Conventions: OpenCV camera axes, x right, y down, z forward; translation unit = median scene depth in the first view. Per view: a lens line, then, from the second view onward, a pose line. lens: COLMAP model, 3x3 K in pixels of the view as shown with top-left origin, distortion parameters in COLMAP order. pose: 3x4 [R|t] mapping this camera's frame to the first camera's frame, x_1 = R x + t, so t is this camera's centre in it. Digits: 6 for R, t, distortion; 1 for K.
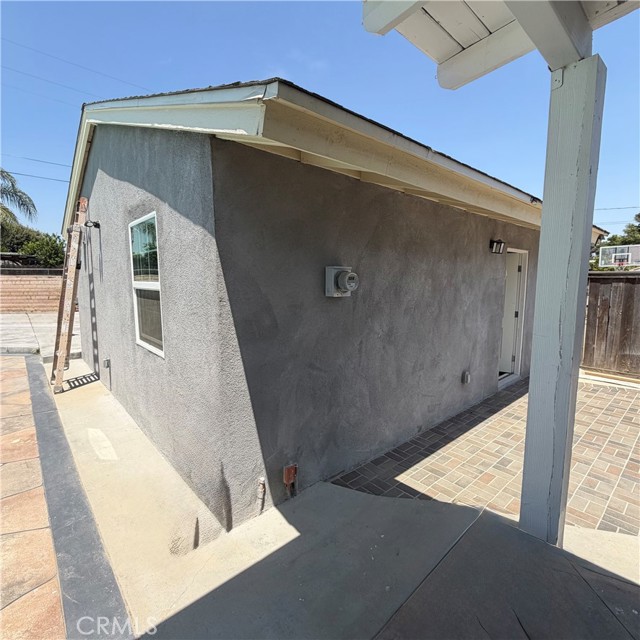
lens RADIAL K [[339.5, 0, 319.2], [0, 339.5, 317.8], [0, 0, 1]] dist [-0.001676, 0.000211]
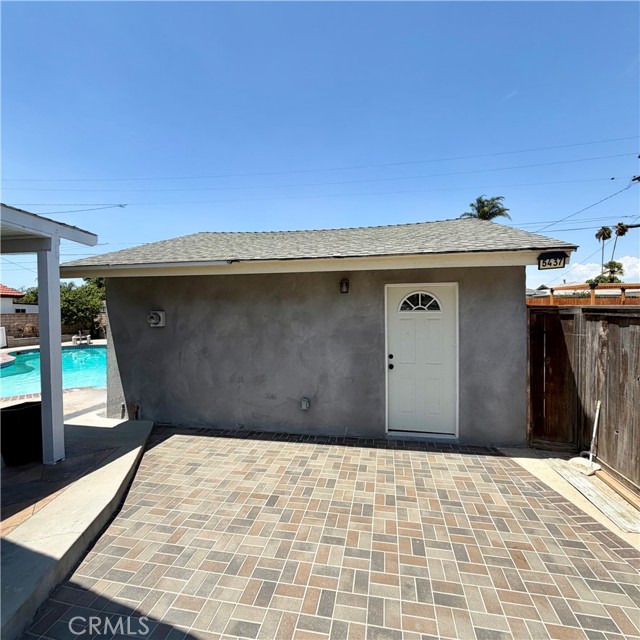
lens RADIAL K [[339.5, 0, 319.2], [0, 339.5, 317.8], [0, 0, 1]] dist [-0.001676, 0.000211]
pose [[0.608781, 0.010649, -0.793267, 1.642899], [-0.082623, 0.995324, -0.050046, -0.067922], [0.789024, 0.096009, 0.606814, 0.396492]]
